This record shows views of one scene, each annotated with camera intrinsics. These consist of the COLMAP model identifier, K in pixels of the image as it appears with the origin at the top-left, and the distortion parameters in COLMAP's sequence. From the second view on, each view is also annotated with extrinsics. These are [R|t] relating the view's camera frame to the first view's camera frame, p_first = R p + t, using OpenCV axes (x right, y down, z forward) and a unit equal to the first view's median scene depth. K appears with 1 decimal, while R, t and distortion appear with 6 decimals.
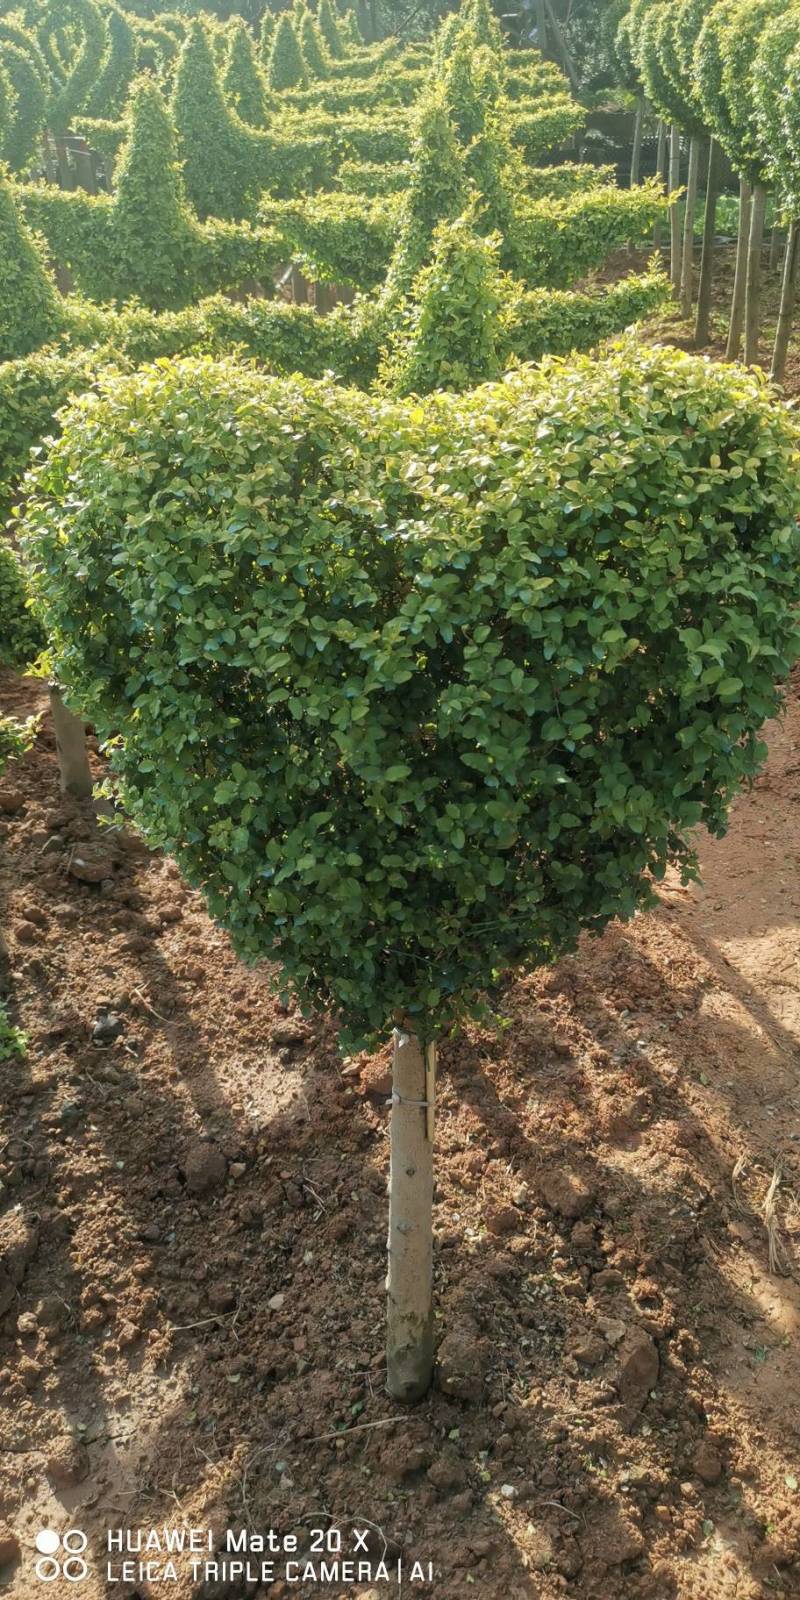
lens RADIAL K [[1229.4, 0, 404.8], [0, 1229.4, 795.6], [0, 0, 1]] dist [0.051356, -0.057951]
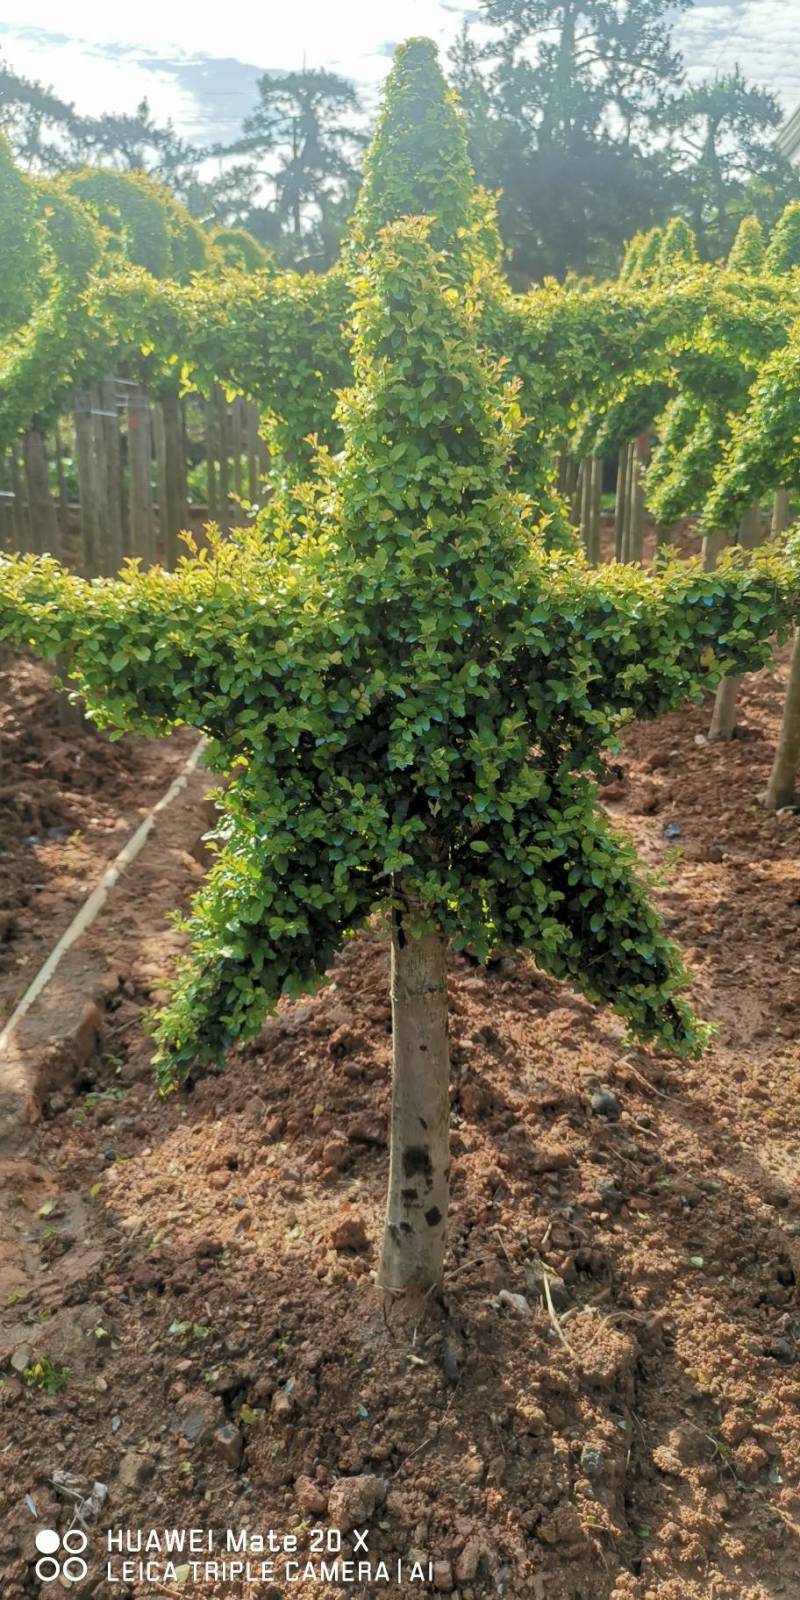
lens RADIAL K [[1229.4, 0, 404.8], [0, 1229.4, 795.6], [0, 0, 1]] dist [0.051356, -0.057951]
pose [[0.999505, 0.026466, 0.017013, -0.418570], [-0.022180, 0.976227, -0.215612, 0.181982], [-0.022315, 0.215128, 0.976331, 0.192249]]
